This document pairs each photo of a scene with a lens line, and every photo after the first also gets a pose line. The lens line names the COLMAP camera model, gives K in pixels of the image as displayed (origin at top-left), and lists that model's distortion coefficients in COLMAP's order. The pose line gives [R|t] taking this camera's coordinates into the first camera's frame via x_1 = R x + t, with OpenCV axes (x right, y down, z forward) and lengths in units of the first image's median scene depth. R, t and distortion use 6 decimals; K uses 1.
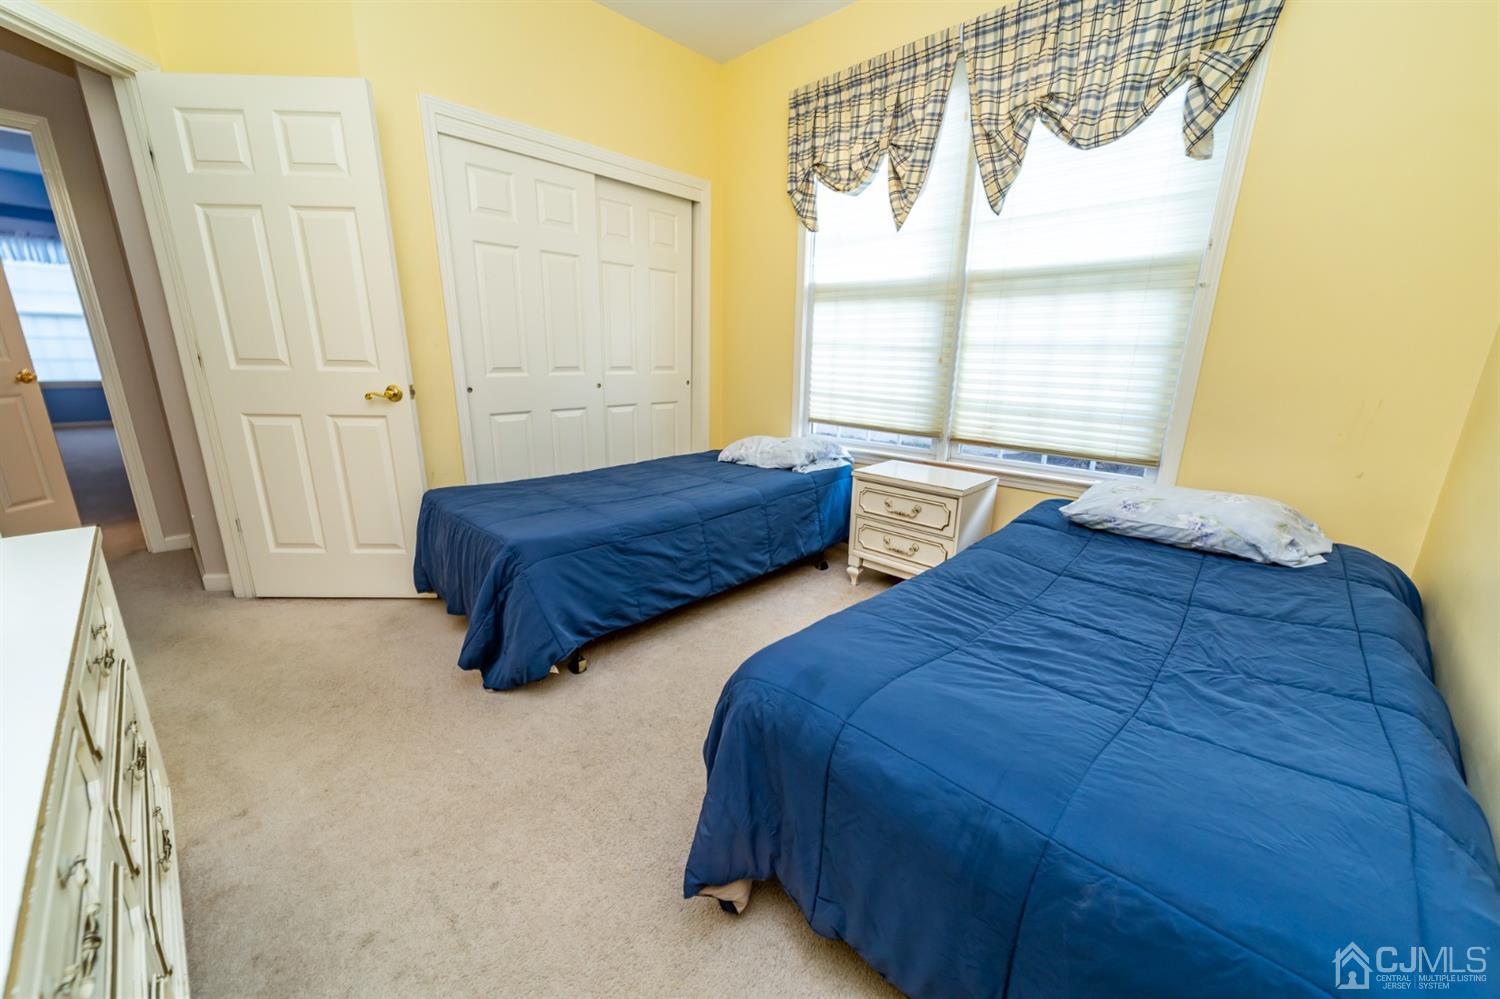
lens RADIAL K [[564.2, 0, 749.5], [0, 564.2, 505.4], [0, 0, 1]] dist [0.000583, 0.000344]
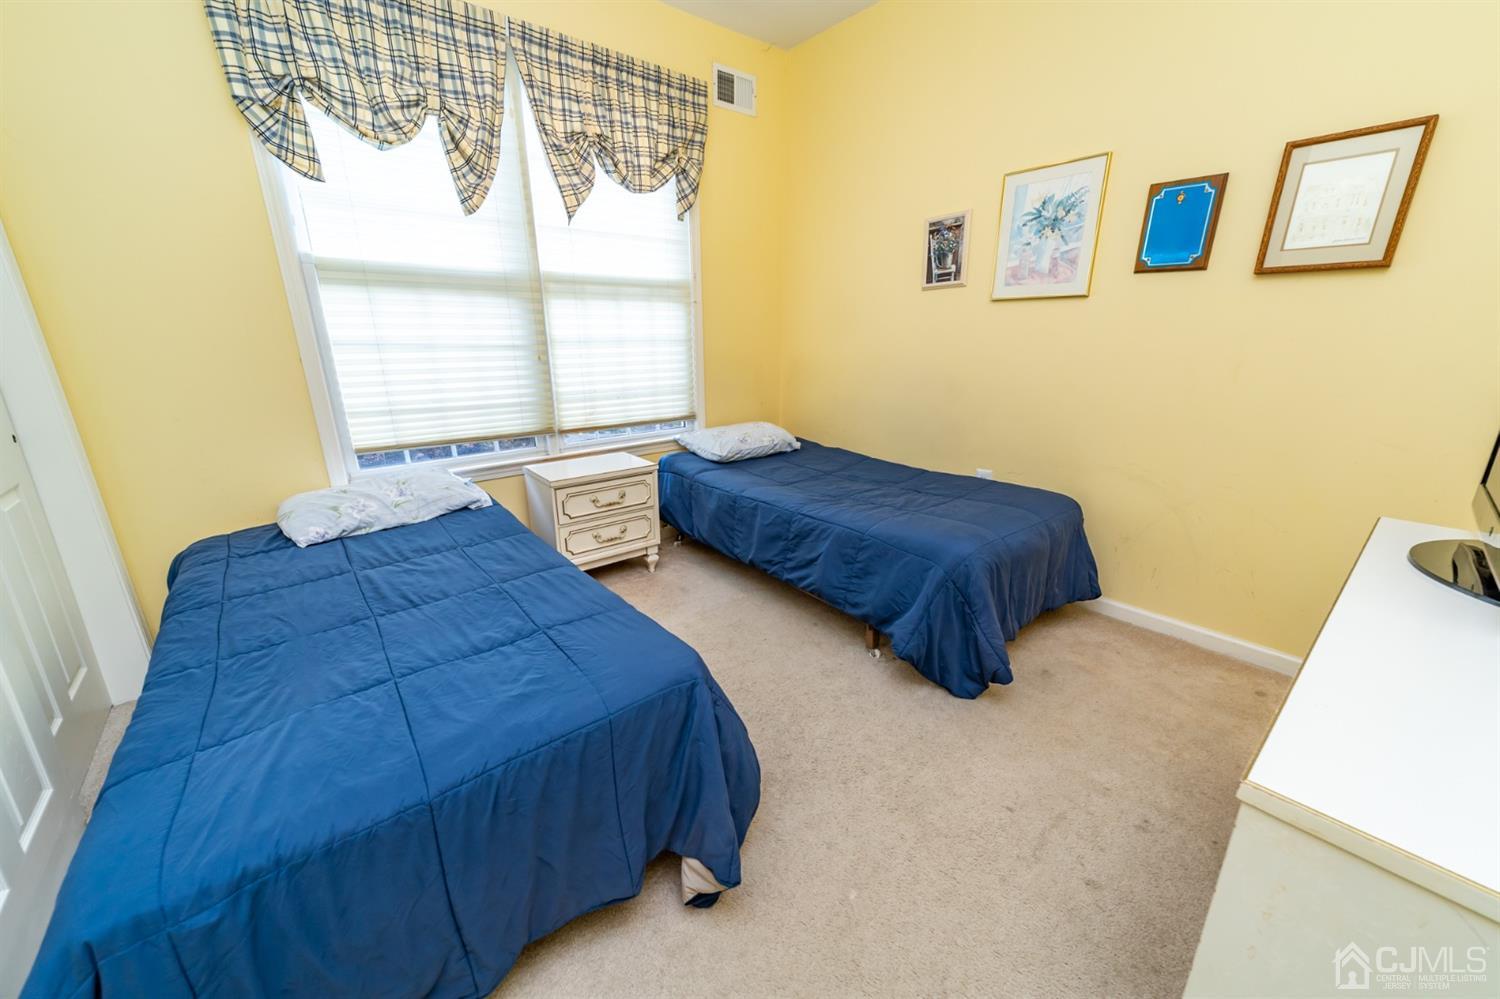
lens RADIAL K [[569.1, 0, 744.3], [0, 569.1, 506.1], [0, 0, 1]] dist [0.003101, 0.000747]
pose [[0.119629, -0.306043, 0.944471, -0.691610], [0.266804, 0.926219, 0.266335, -0.193467], [-0.956297, 0.220127, 0.192457, 0.535486]]
